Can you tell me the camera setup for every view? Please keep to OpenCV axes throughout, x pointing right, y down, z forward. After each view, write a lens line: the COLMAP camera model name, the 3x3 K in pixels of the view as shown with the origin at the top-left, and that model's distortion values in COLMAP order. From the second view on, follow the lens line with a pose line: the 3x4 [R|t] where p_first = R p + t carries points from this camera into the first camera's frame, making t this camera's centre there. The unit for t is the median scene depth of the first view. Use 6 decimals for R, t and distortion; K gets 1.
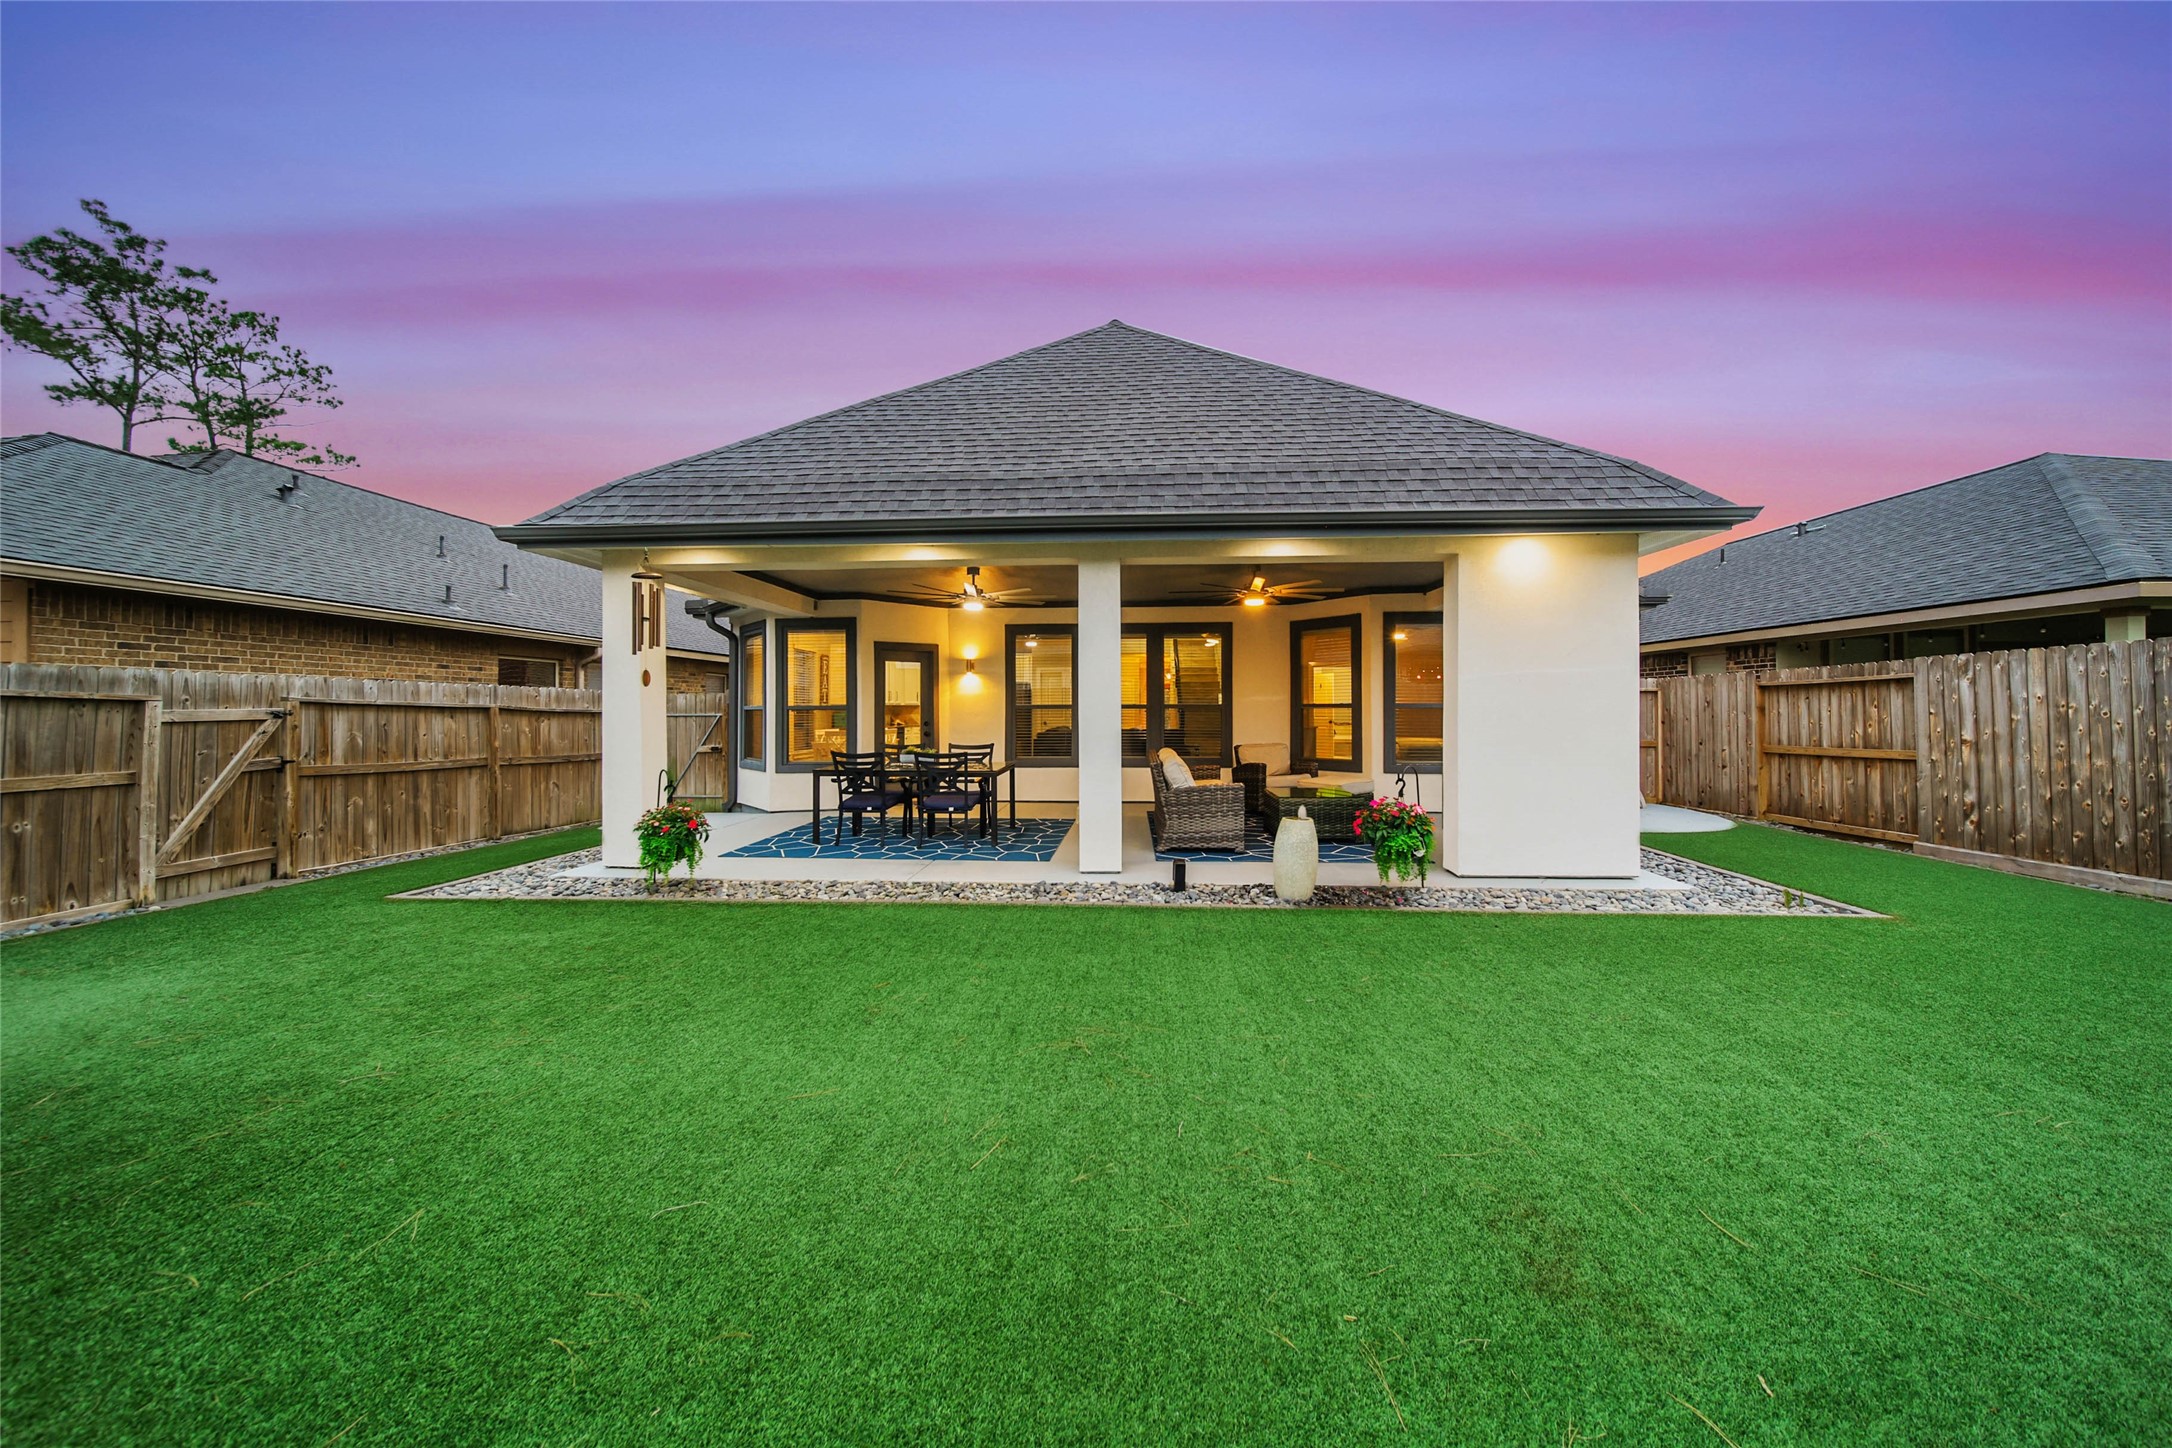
lens RADIAL K [[759.5, 0, 1081.2], [0, 759.5, 718.2], [0, 0, 1]] dist [-0.002457, -0.000615]
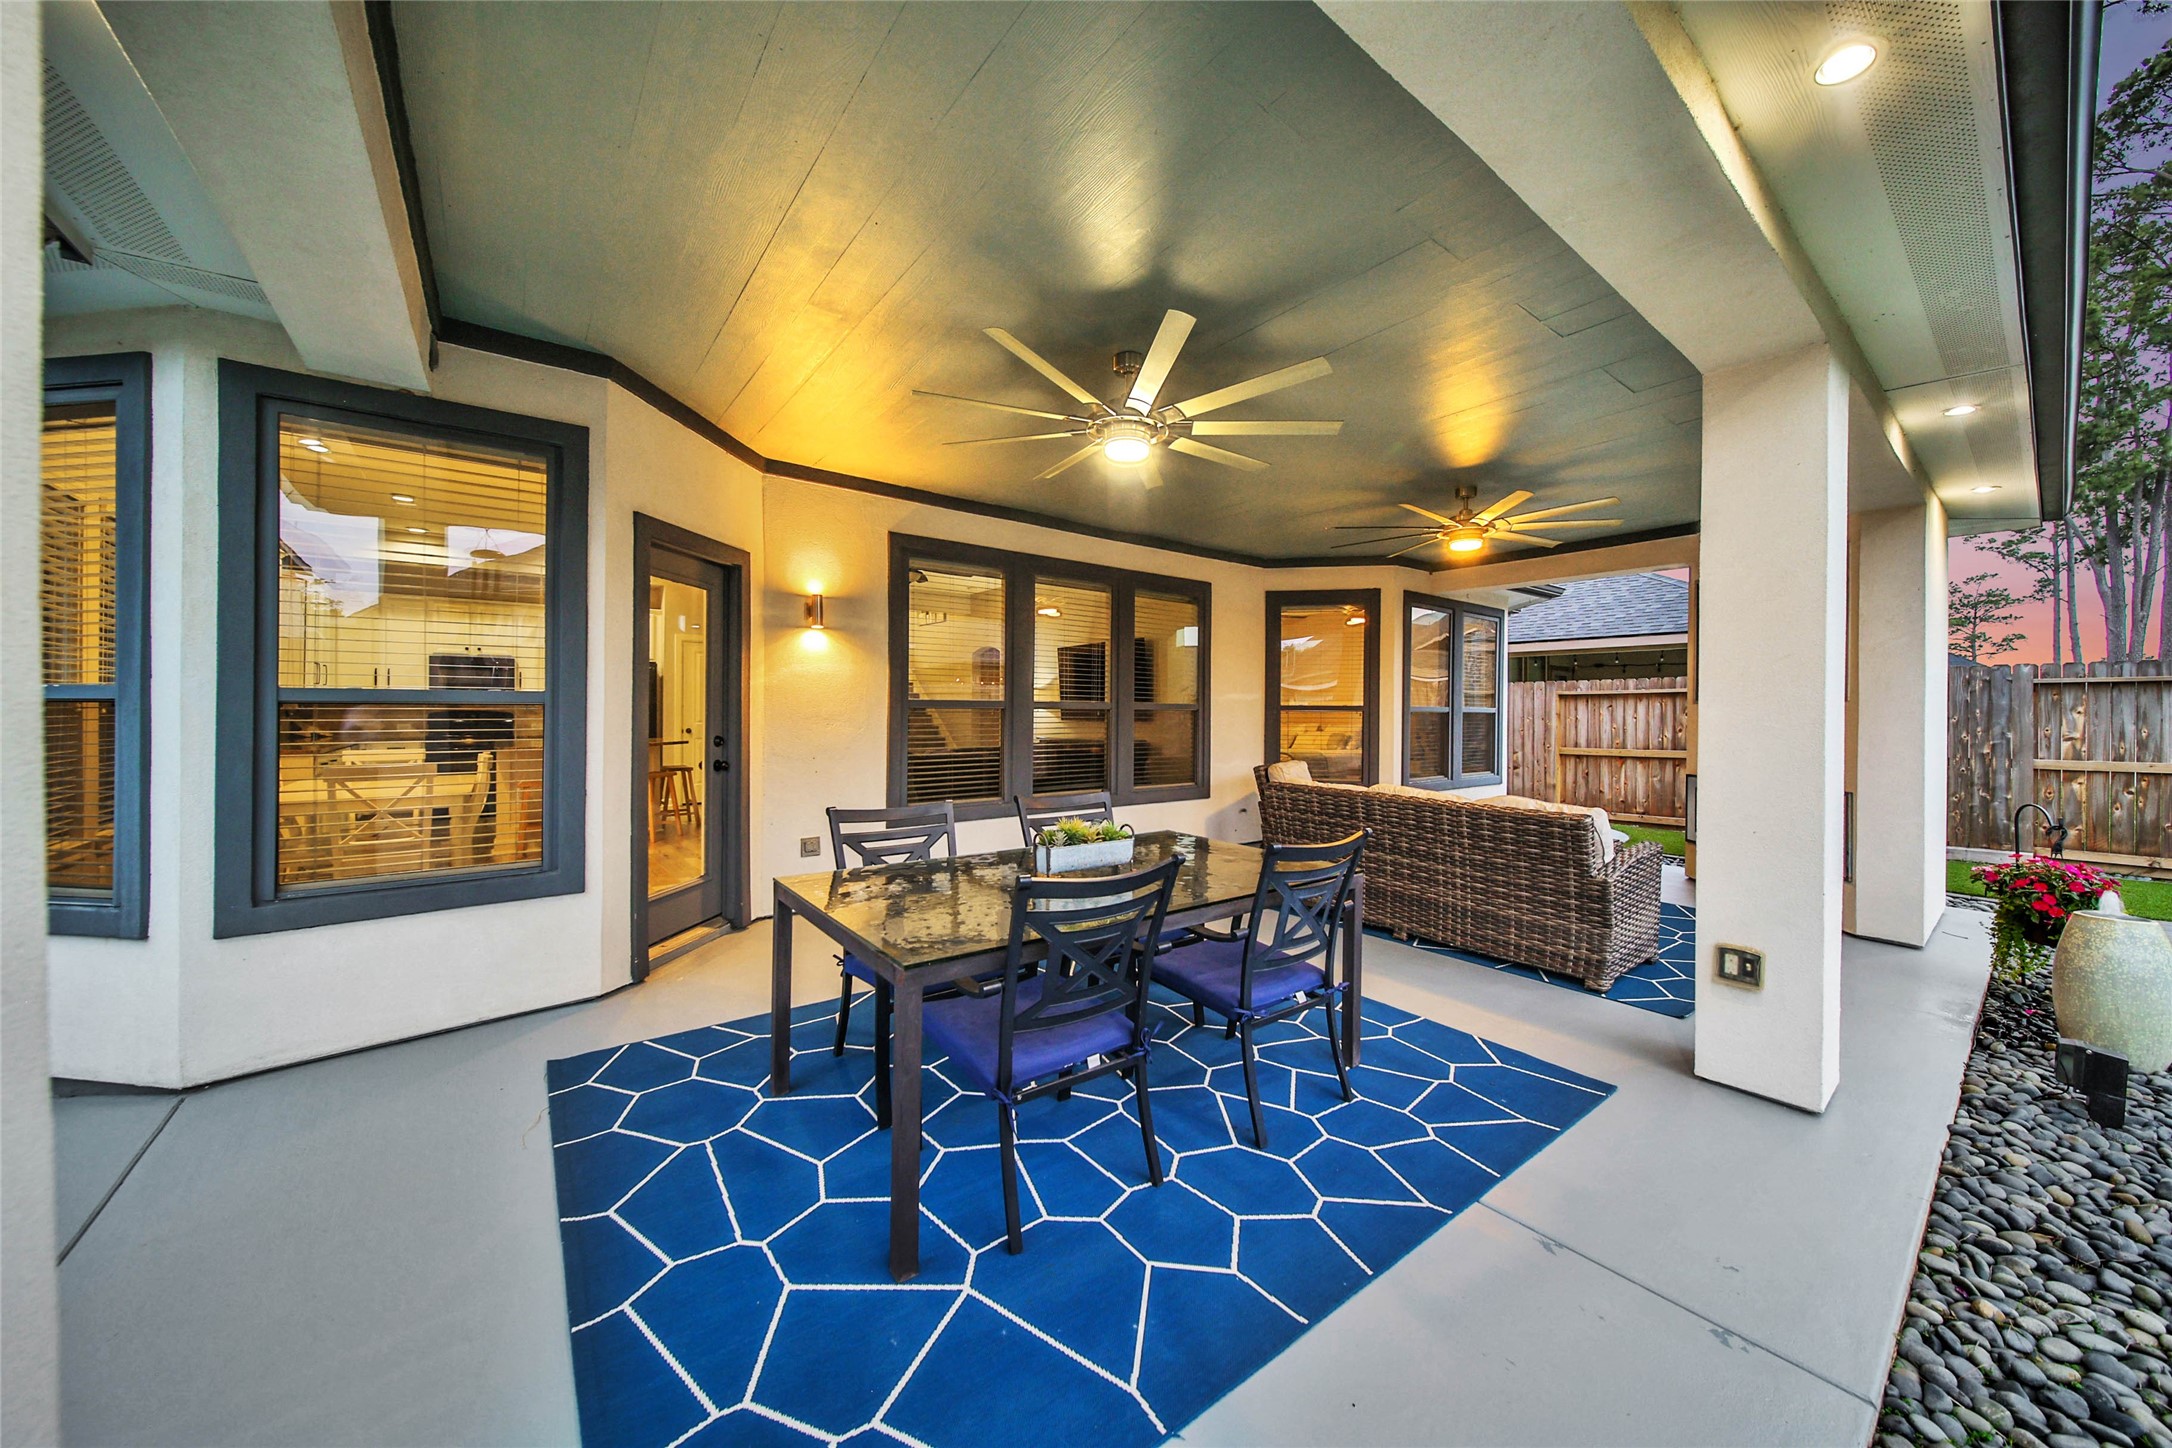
lens RADIAL K [[759.5, 0, 1086.5], [0, 759.5, 712.2], [0, 0, 1]] dist [-0.002457, -0.000615]
pose [[0.747947, 0.006931, 0.663722, -0.402435], [-0.001583, 0.999961, -0.008658, -0.006495], [-0.663757, 0.005425, 0.747929, 0.689411]]
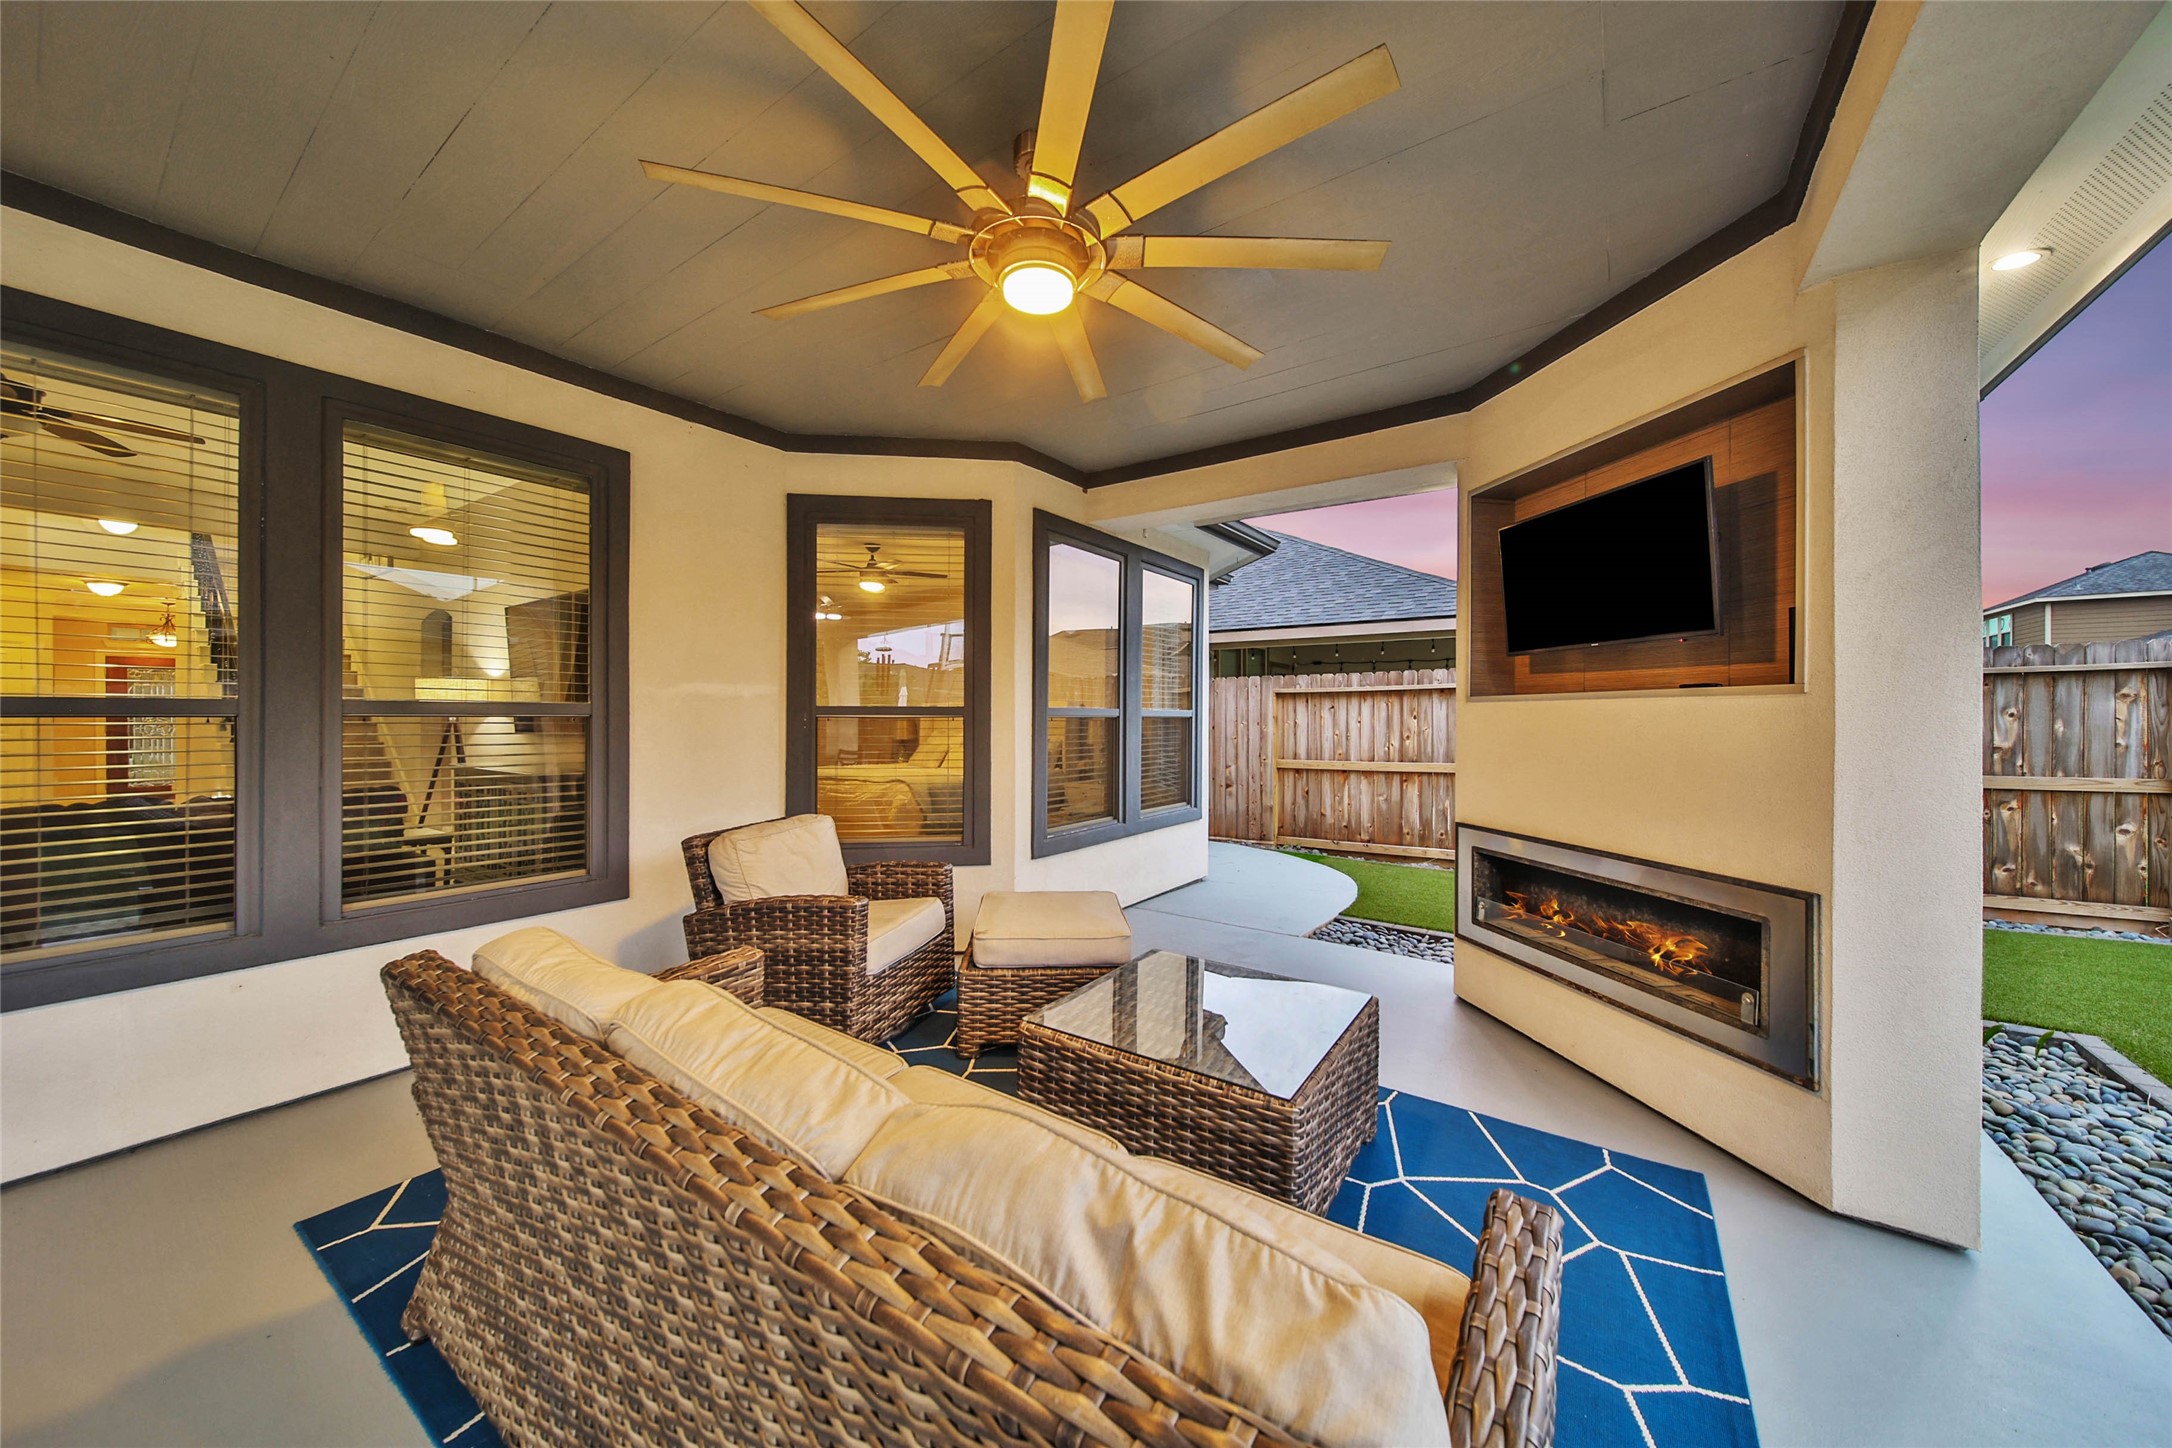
lens RADIAL K [[759.5, 0, 1092.3], [0, 759.5, 714.0], [0, 0, 1]] dist [-0.002457, -0.000615]
pose [[0.511671, 0.004686, 0.859169, 0.027136], [0.005038, 0.999952, -0.008454, -0.012591], [-0.859167, 0.008655, 0.511622, 0.804426]]
